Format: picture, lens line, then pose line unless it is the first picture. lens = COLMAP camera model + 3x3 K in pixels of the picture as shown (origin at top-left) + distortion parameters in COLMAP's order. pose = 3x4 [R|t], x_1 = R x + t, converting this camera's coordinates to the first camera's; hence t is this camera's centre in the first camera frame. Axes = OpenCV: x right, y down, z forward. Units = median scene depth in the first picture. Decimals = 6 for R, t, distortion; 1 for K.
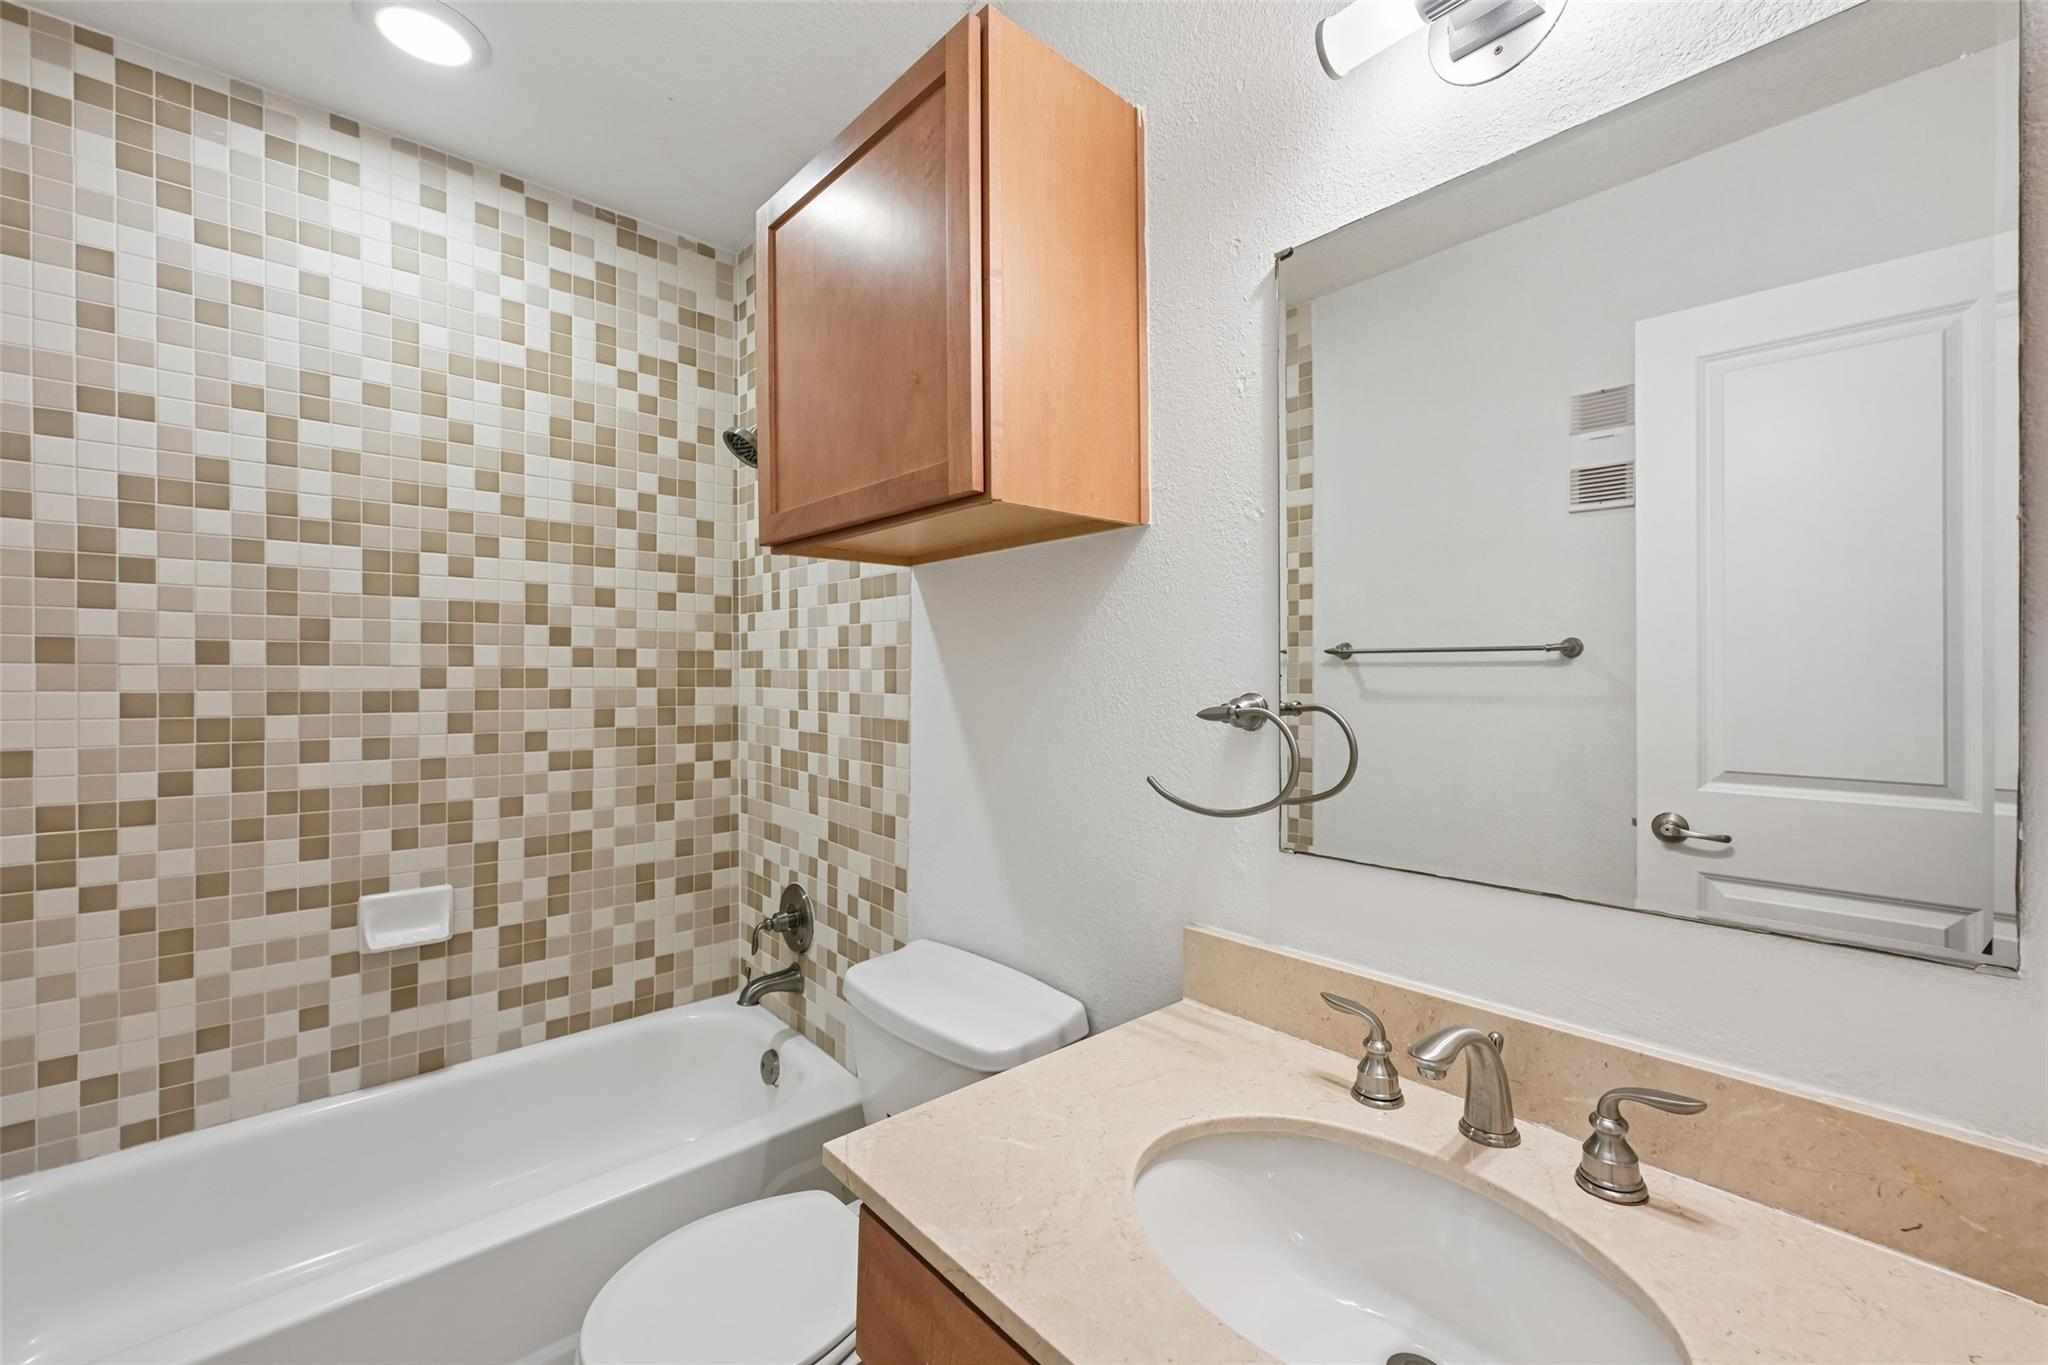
lens RADIAL K [[873.7, 0, 1029.4], [0, 873.7, 678.0], [0, 0, 1]] dist [0.006585, -0.000269]
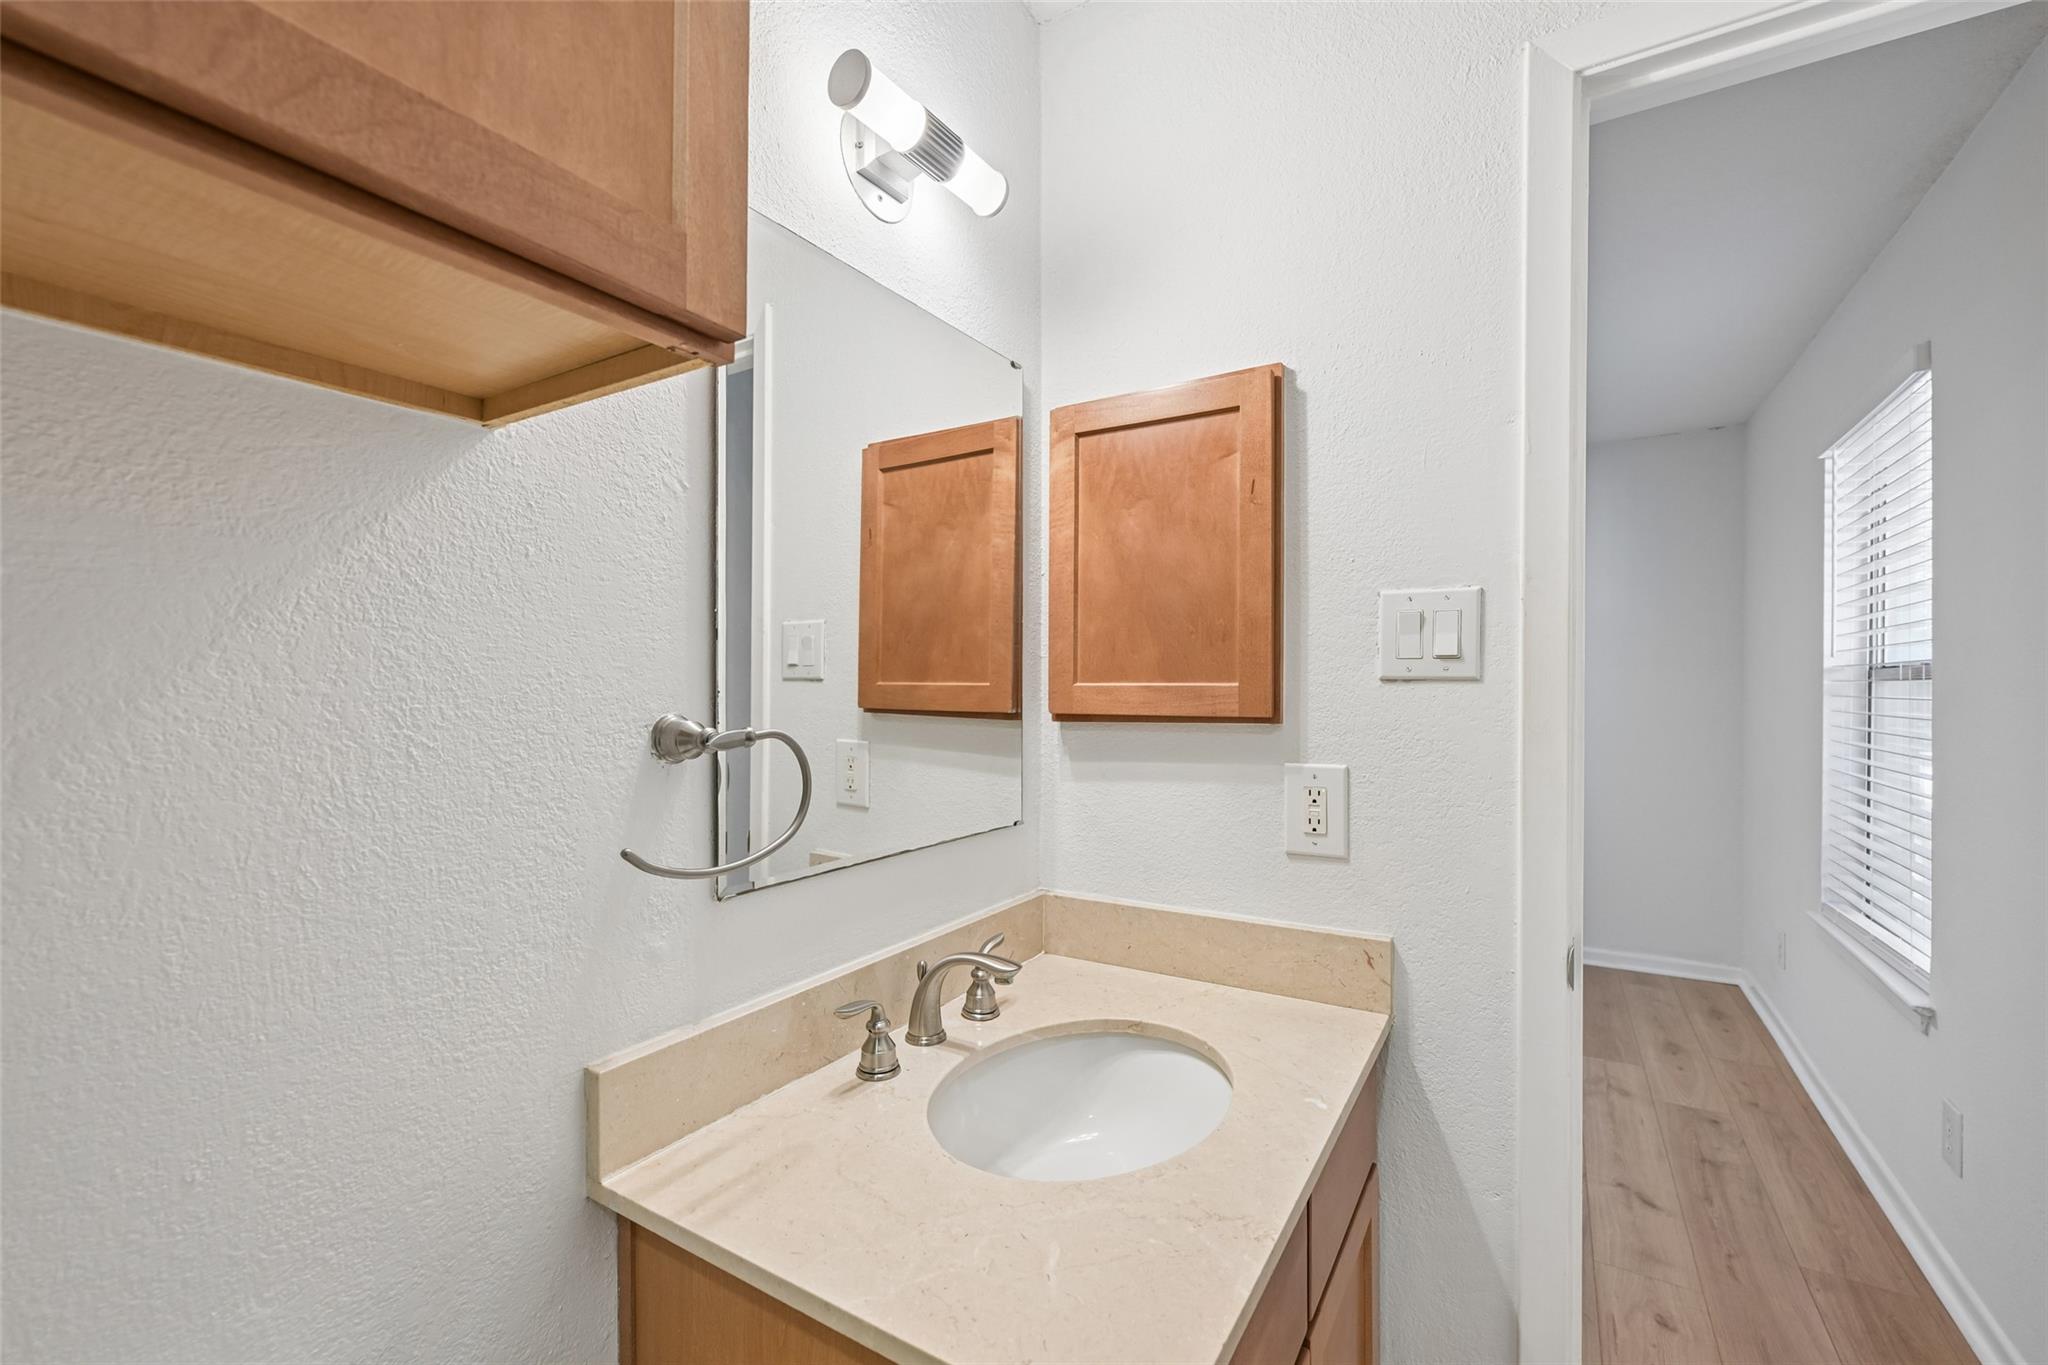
lens RADIAL K [[864.9, 0, 1022.5], [0, 864.9, 684.8], [0, 0, 1]] dist [0.000803, 0.000047]
pose [[-0.305298, 0.002840, 0.952253, -0.592042], [-0.001513, 0.999993, -0.003468, -0.006912], [-0.952256, -0.002500, -0.305291, 0.976466]]
